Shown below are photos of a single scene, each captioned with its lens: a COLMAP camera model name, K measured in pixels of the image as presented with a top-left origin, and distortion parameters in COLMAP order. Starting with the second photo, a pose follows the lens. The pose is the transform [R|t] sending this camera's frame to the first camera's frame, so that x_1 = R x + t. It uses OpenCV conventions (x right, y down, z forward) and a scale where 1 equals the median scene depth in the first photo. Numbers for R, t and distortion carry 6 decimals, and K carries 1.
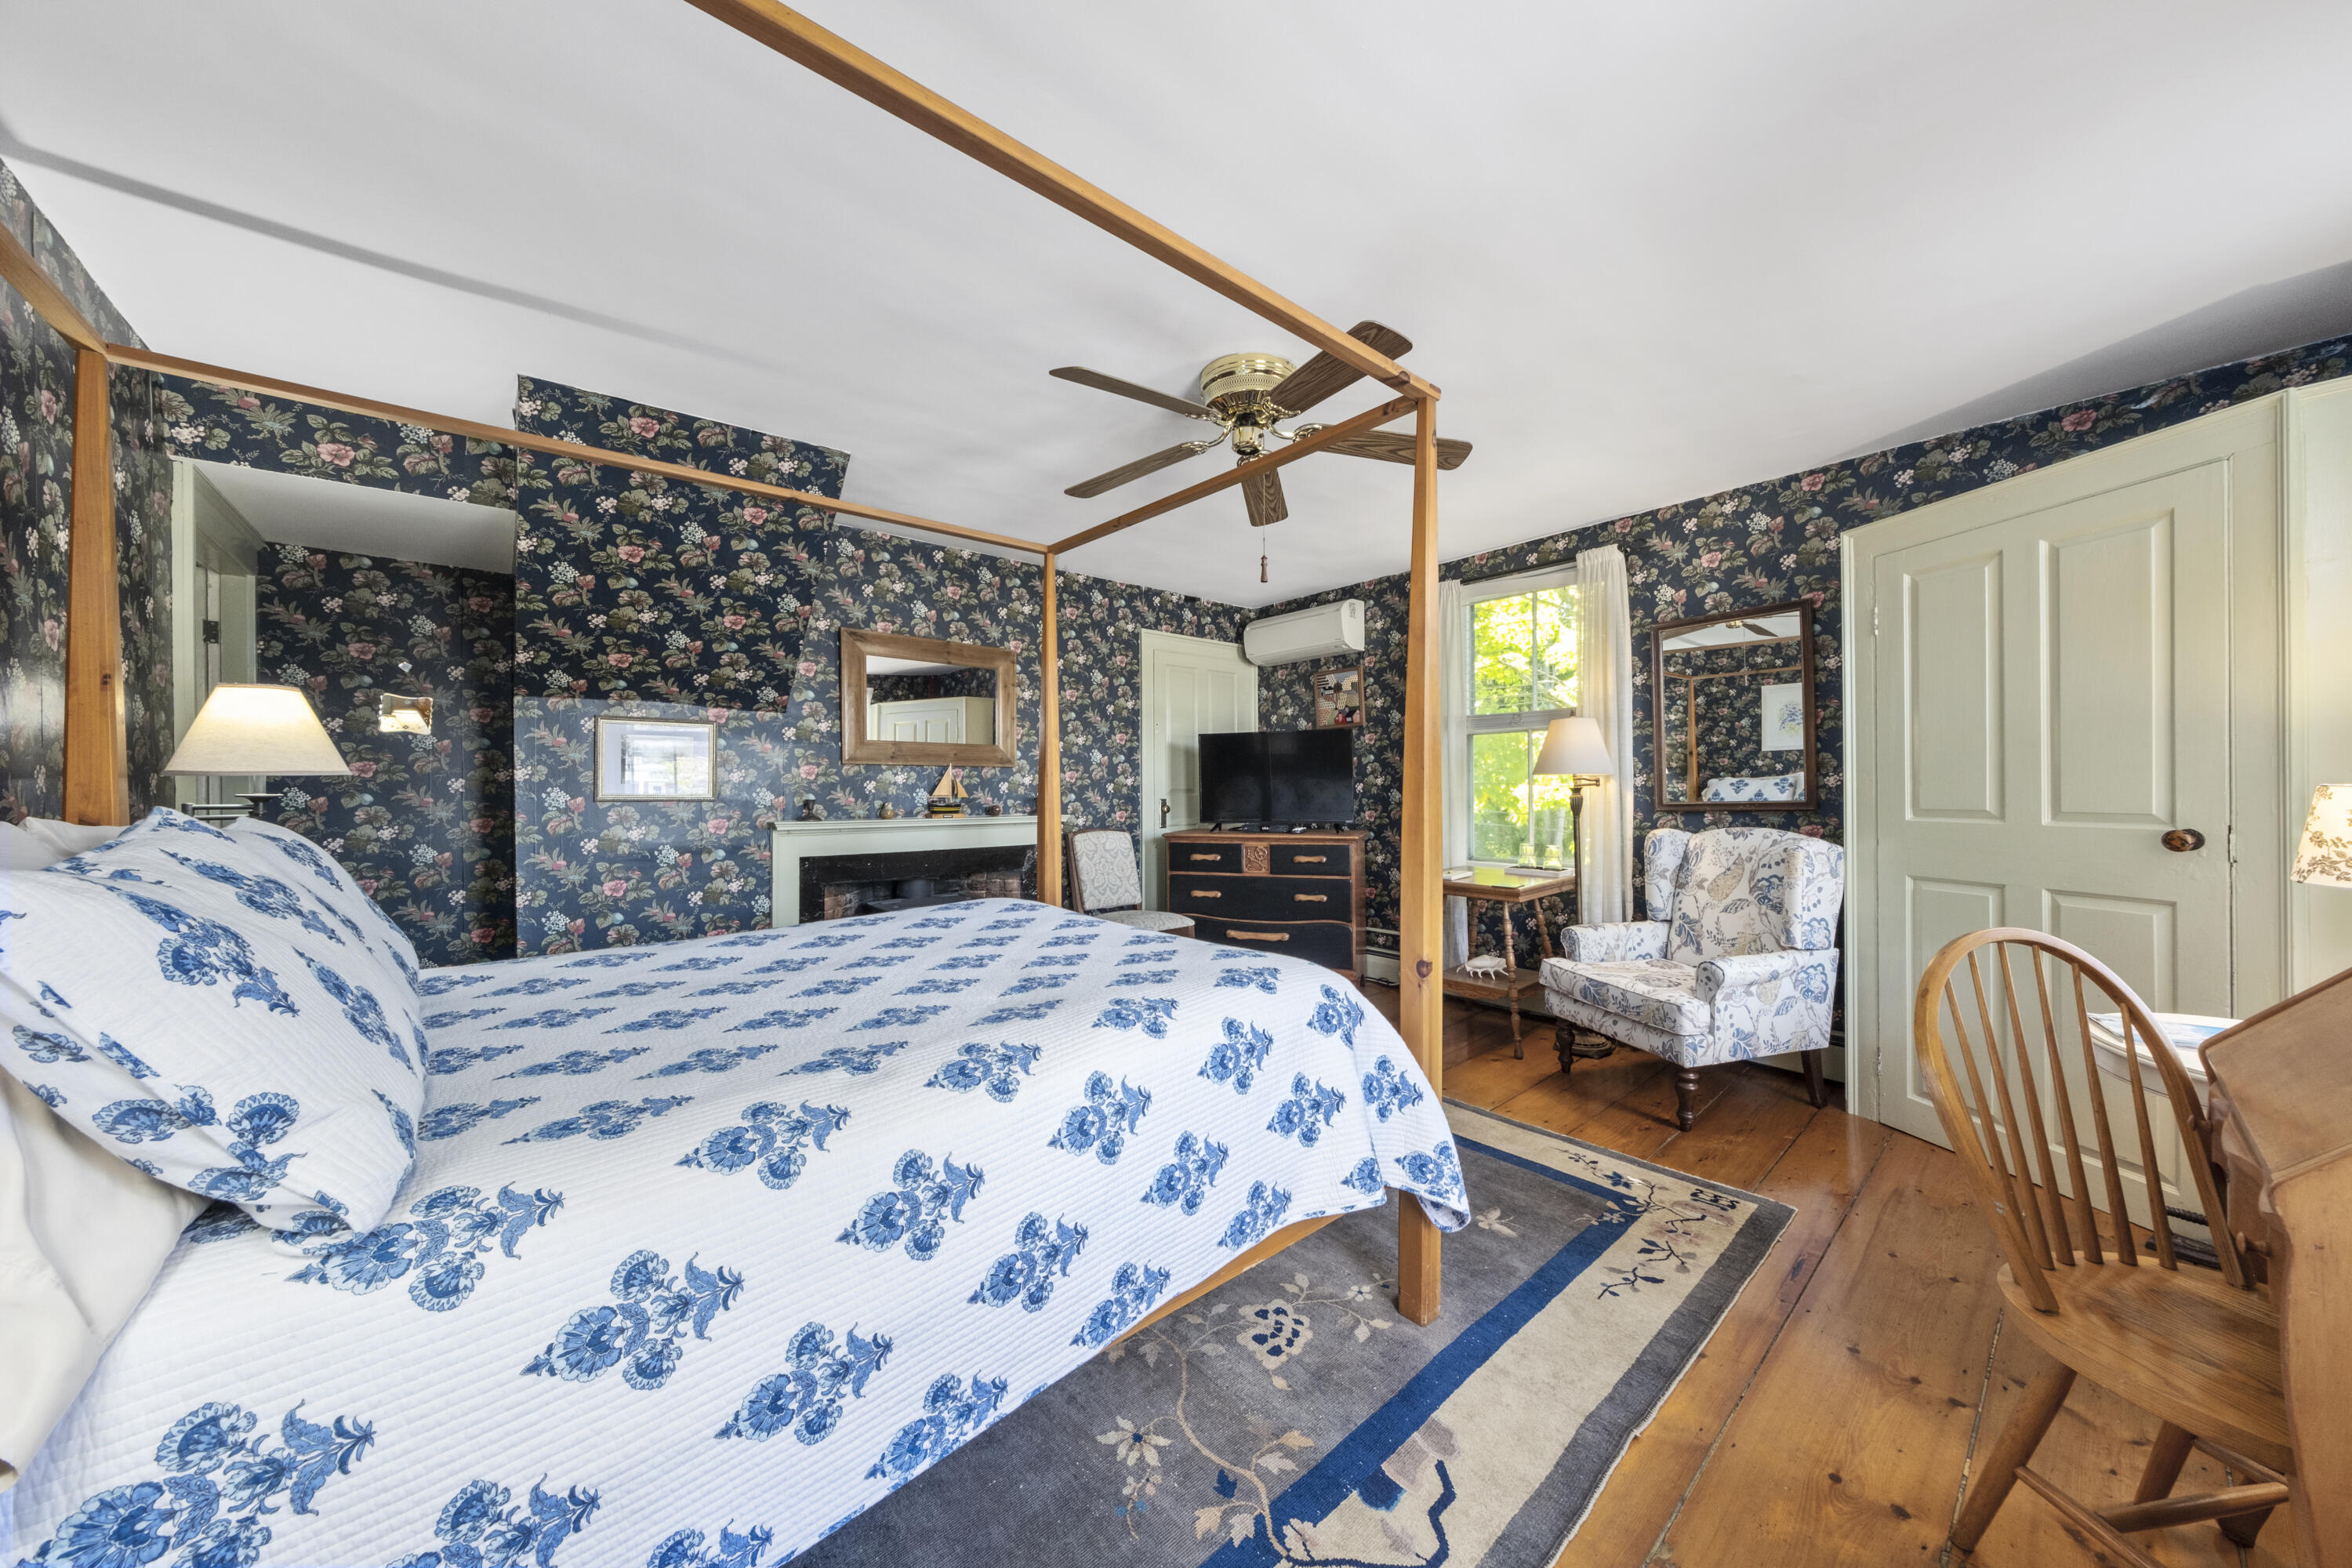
lens RADIAL K [[802.9, 0, 1173.2], [0, 802.9, 779.3], [0, 0, 1]] dist [0.001607, -0.000120]
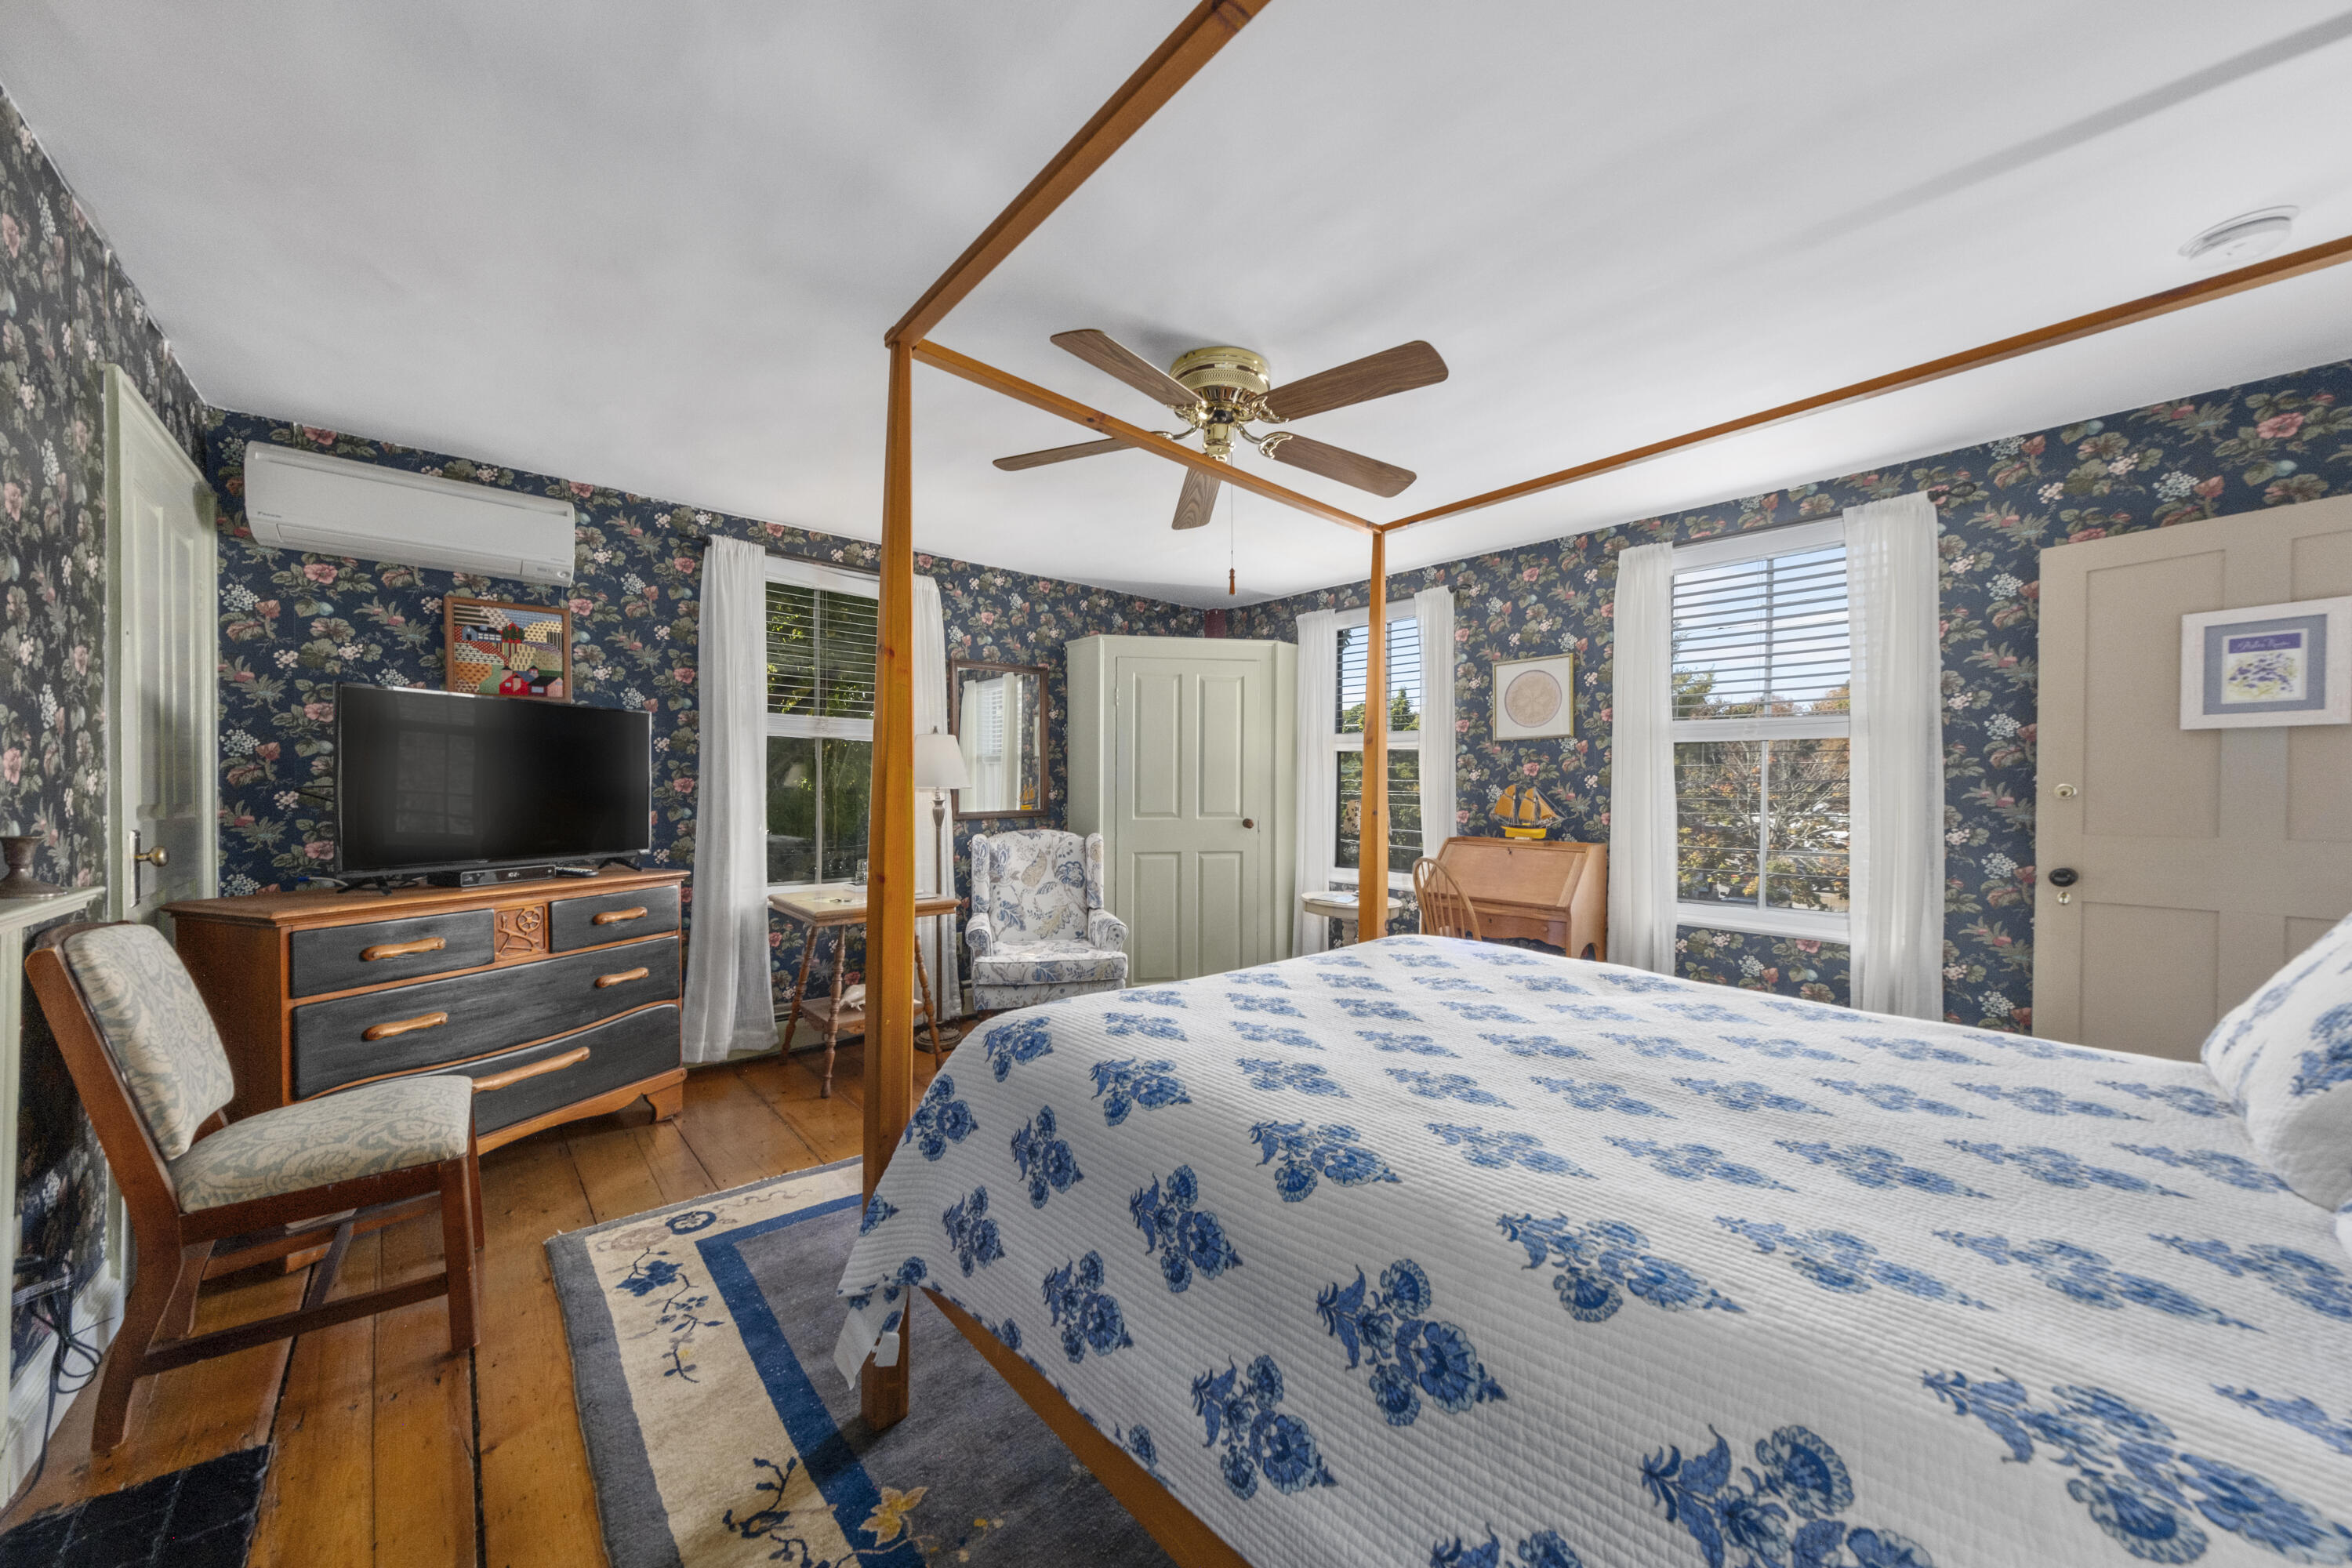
lens RADIAL K [[802.9, 0, 1180.8], [0, 802.9, 798.0], [0, 0, 1]] dist [0.001607, -0.000120]
pose [[-0.032444, 0.004865, 0.999462, -0.610225], [-0.008137, 0.999954, -0.005132, 0.011463], [-0.999440, -0.008299, -0.032403, 0.769033]]
